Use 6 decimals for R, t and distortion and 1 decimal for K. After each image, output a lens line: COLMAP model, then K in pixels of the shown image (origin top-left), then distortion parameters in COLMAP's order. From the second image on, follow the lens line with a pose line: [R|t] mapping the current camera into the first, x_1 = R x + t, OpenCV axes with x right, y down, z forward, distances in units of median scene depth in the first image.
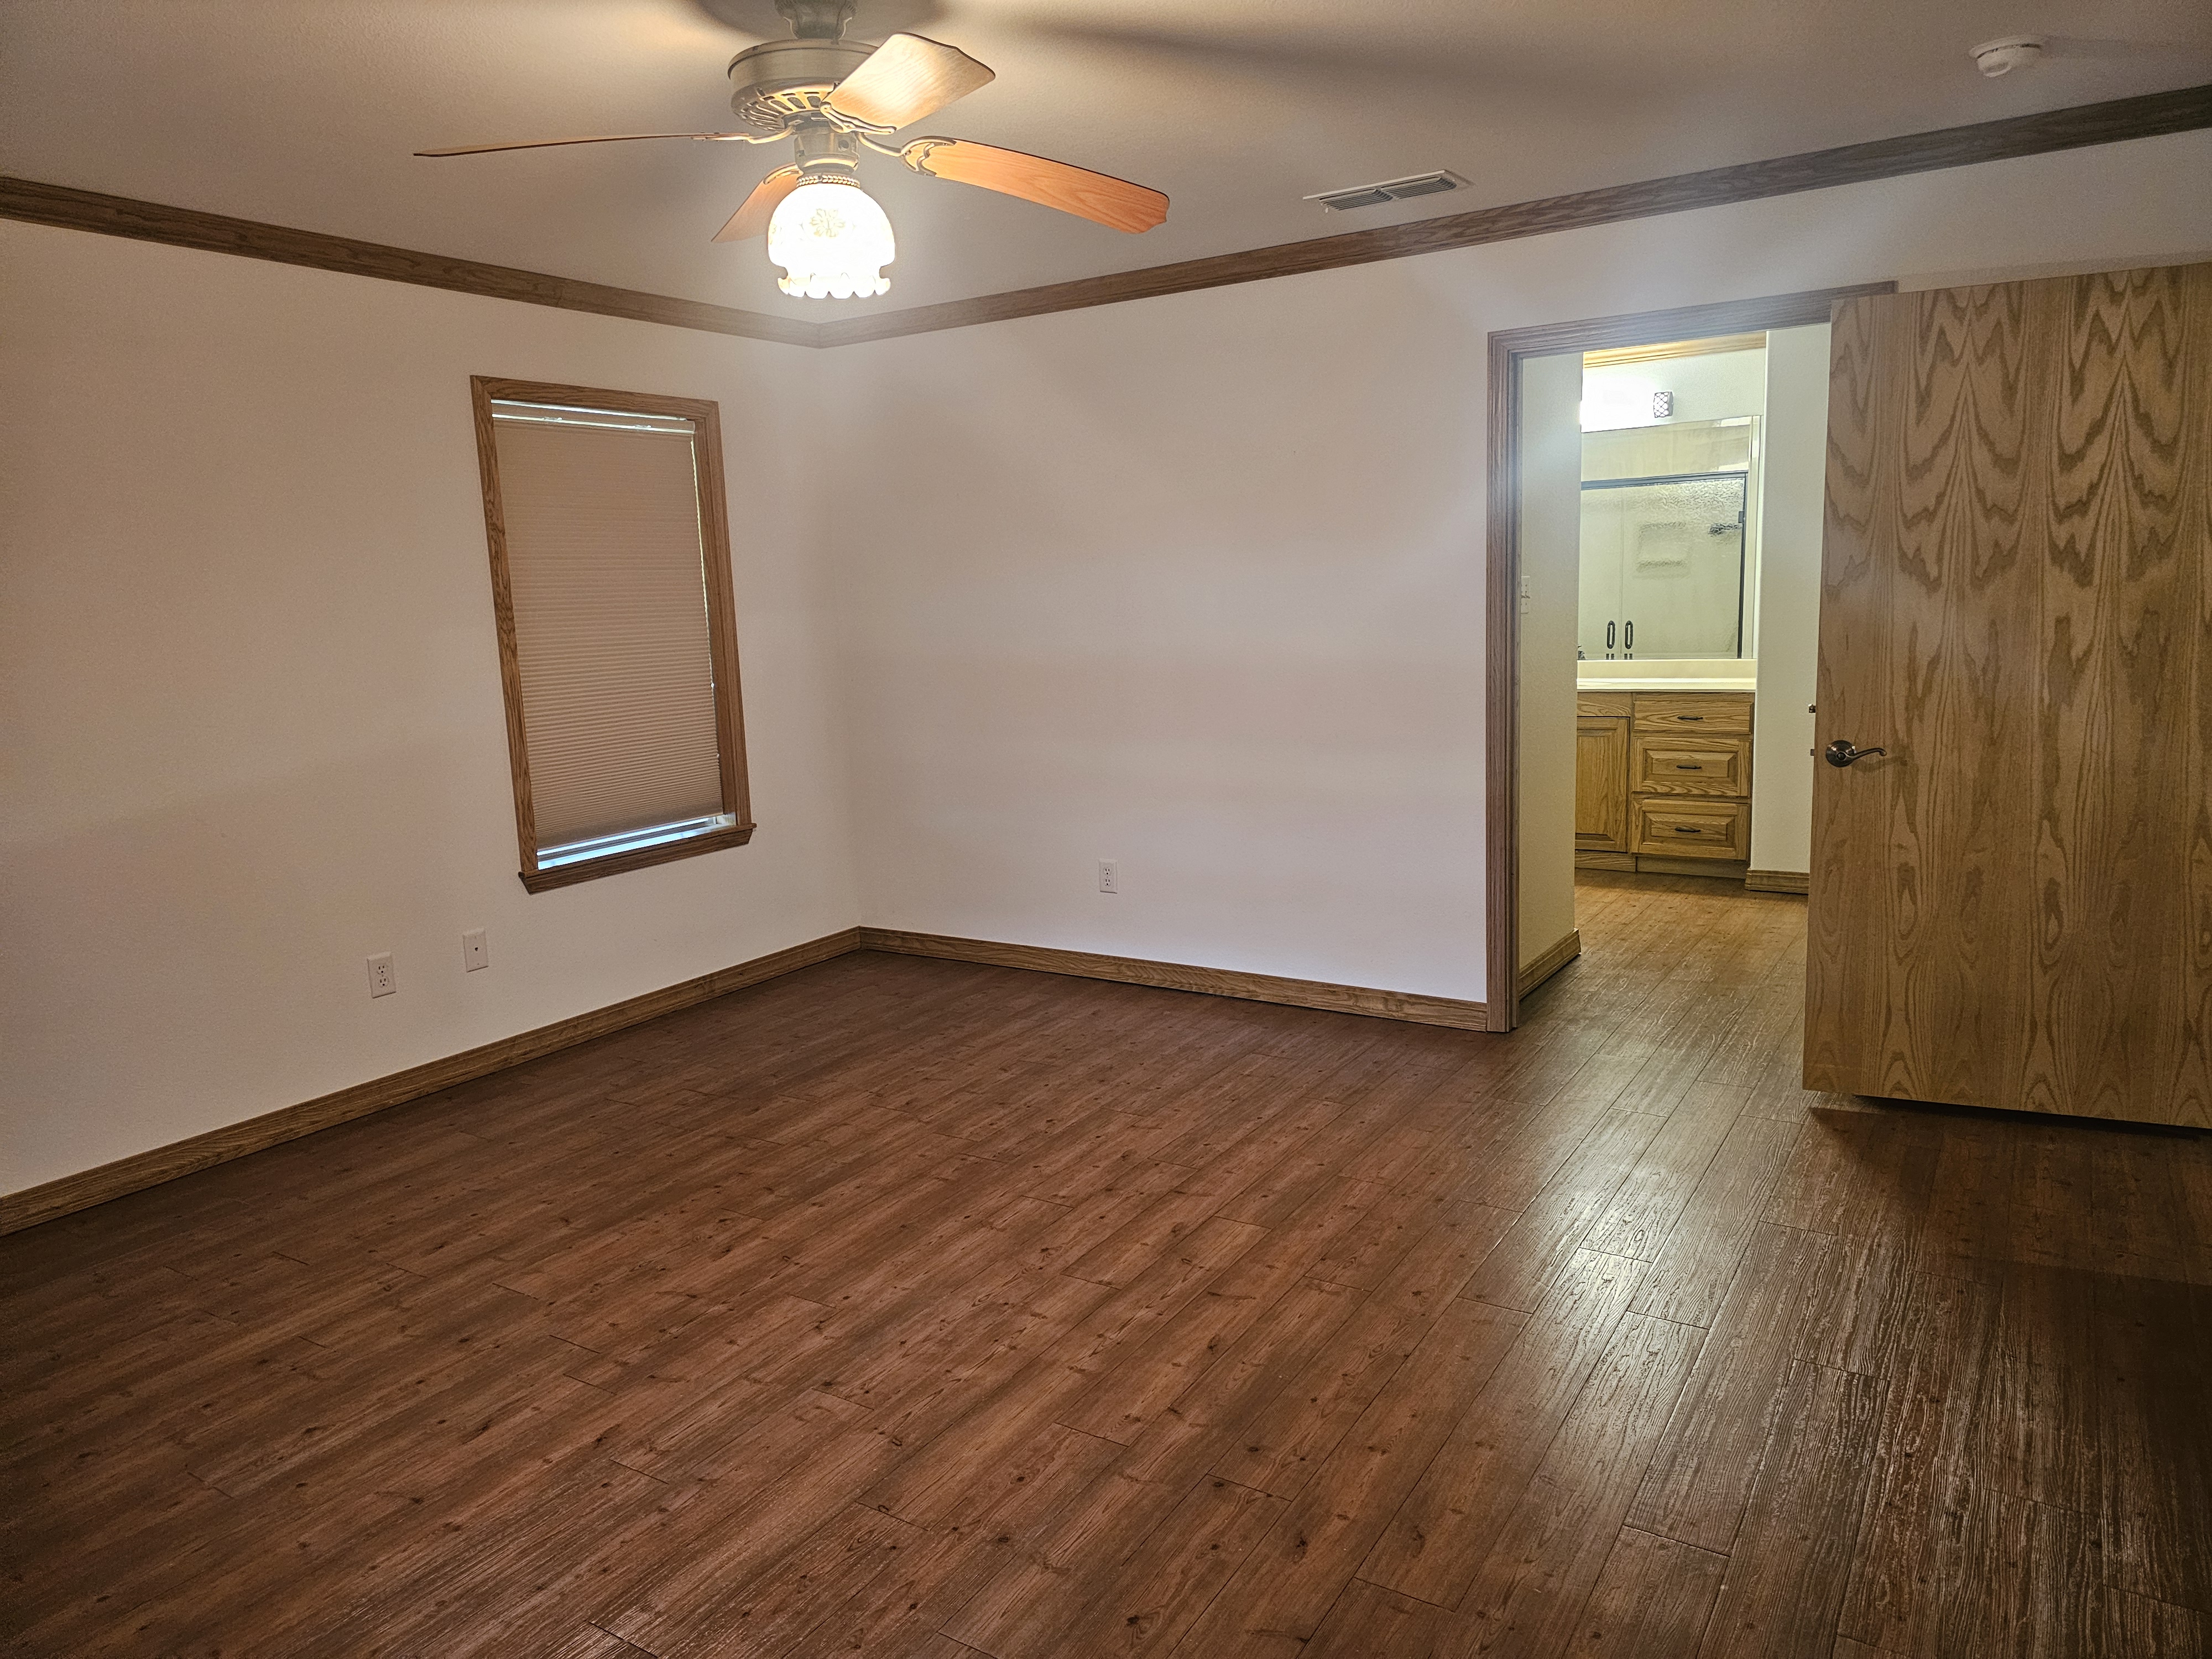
lens RADIAL K [[1487.1, 0, 1105.0], [0, 1487.1, 805.4], [0, 0, 1]] dist [0.074172, -0.073003]
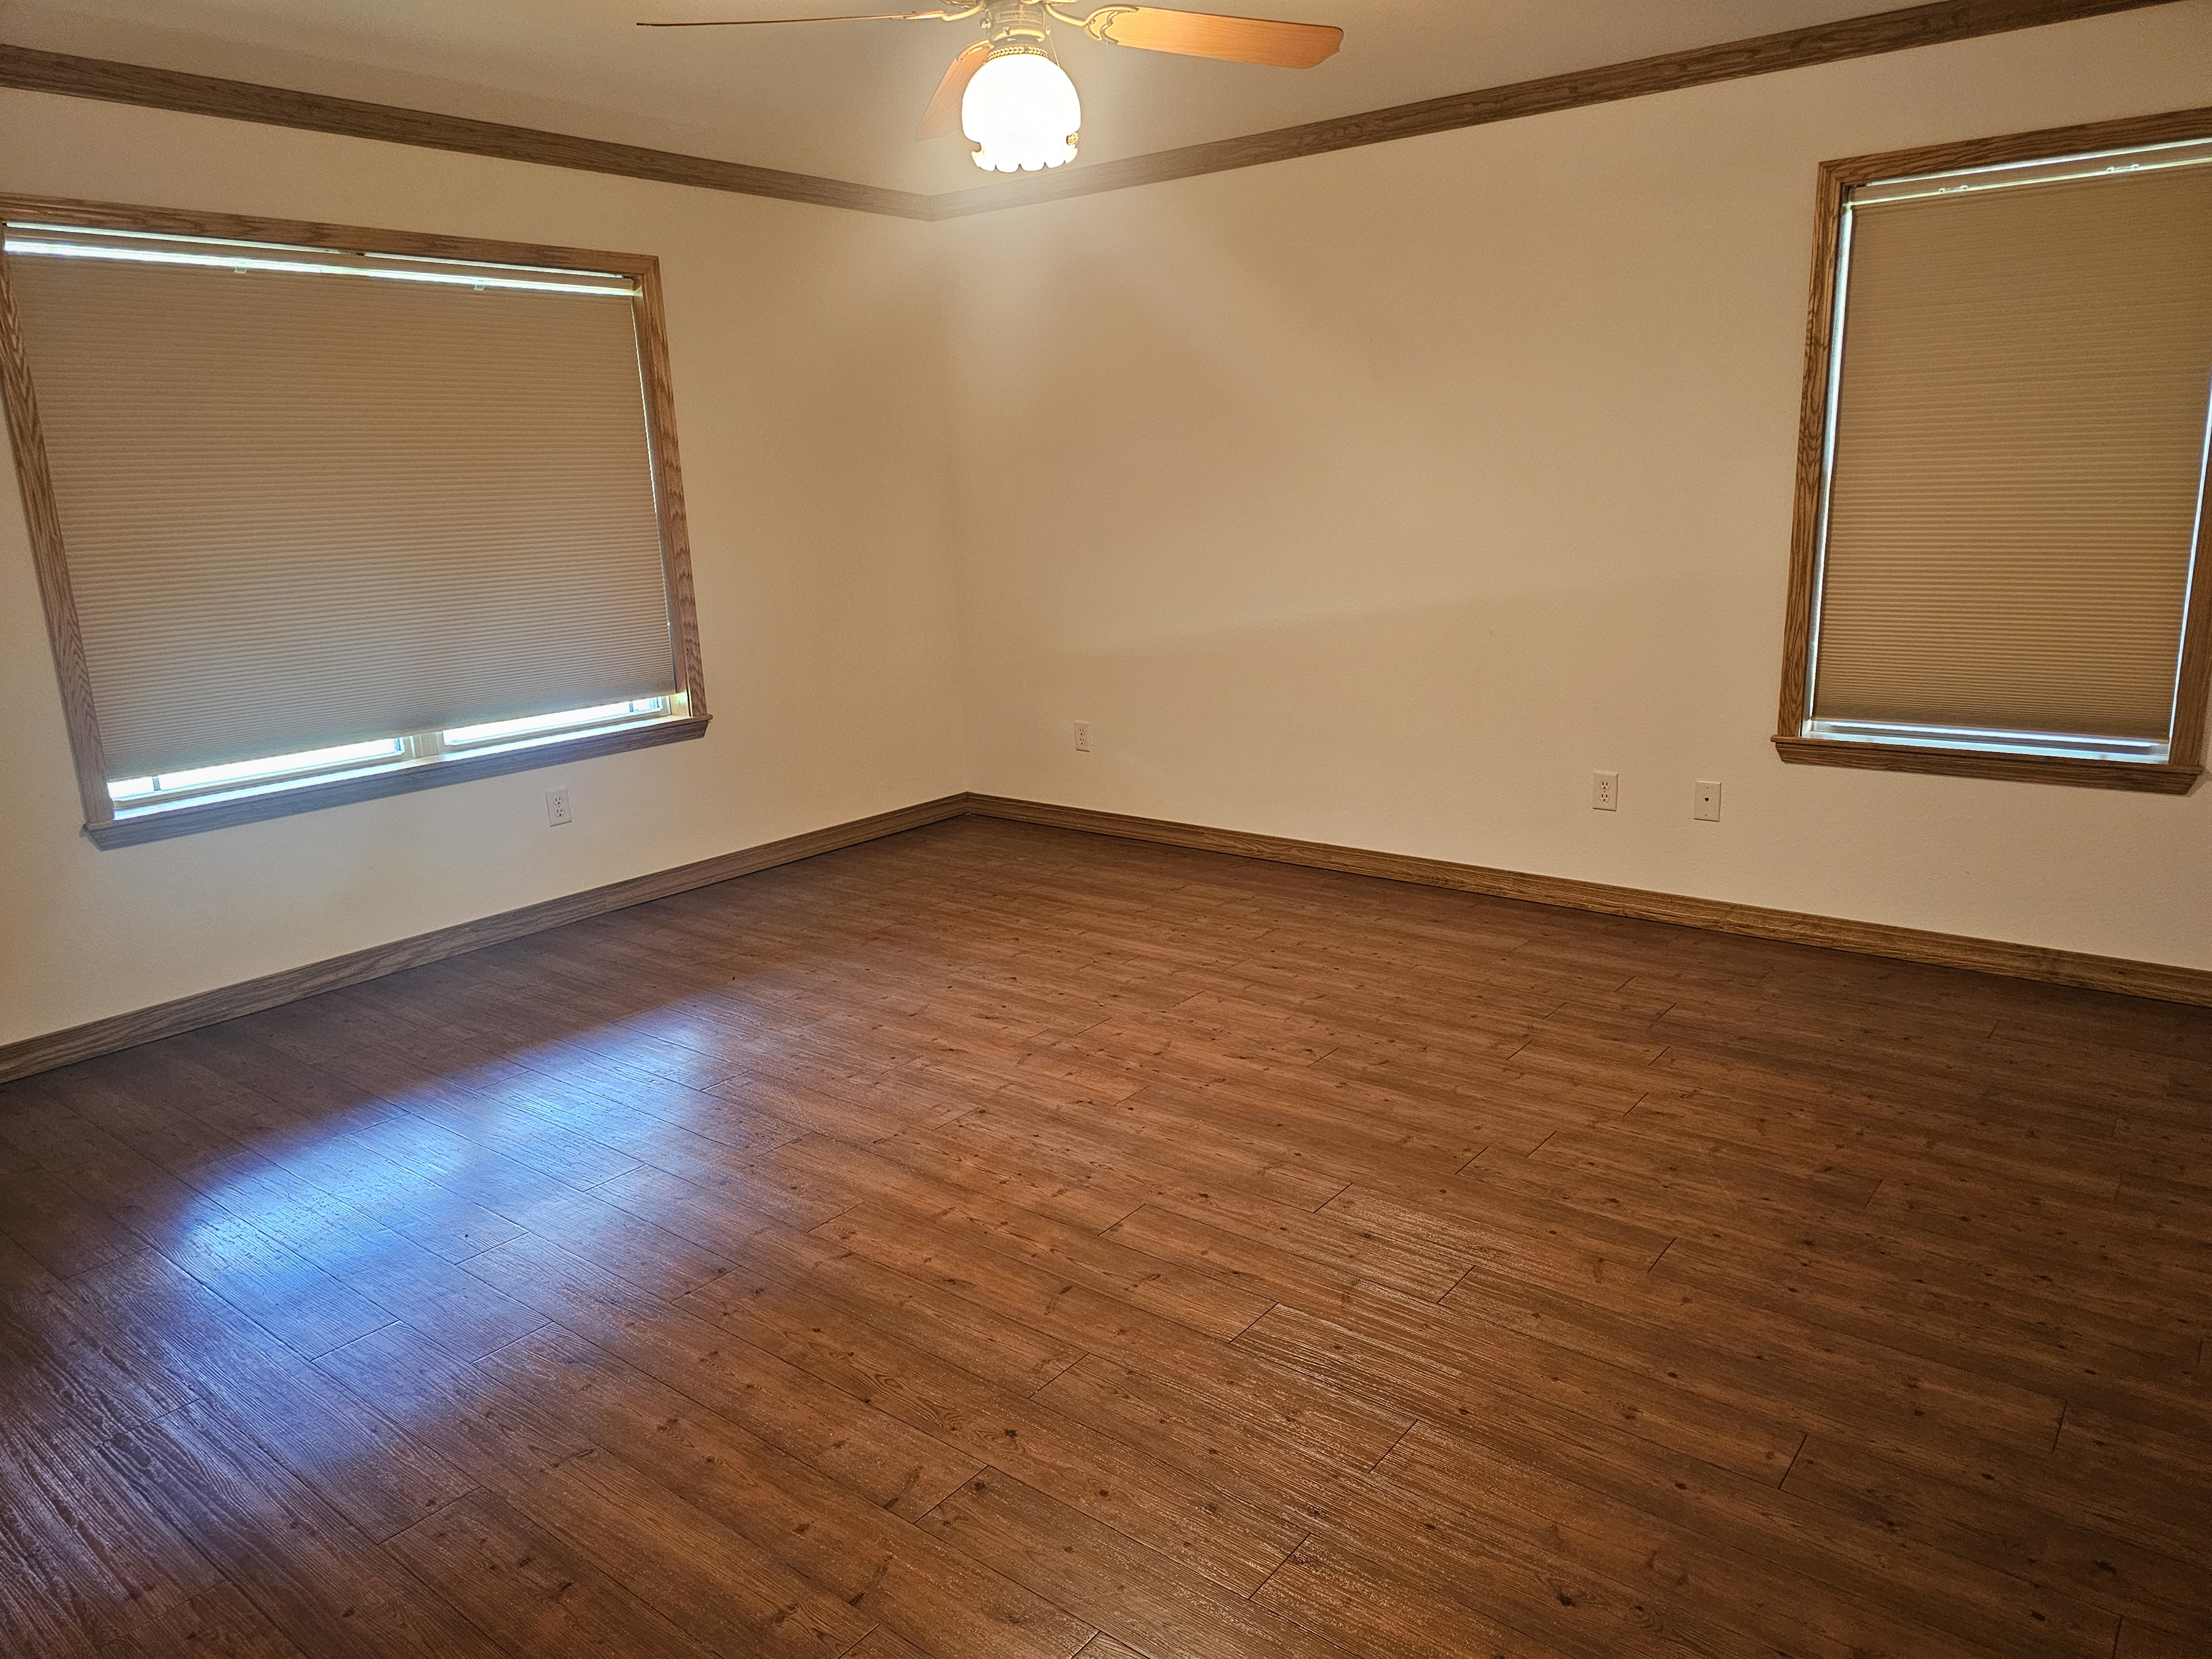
lens RADIAL K [[1487.1, 0, 1105.0], [0, 1487.1, 805.4], [0, 0, 1]] dist [0.074172, -0.073003]
pose [[-0.102797, 0.257368, -0.960830, 0.761251], [-0.112412, 0.956753, 0.268303, -0.160614], [0.988330, 0.135590, -0.069420, 0.959820]]
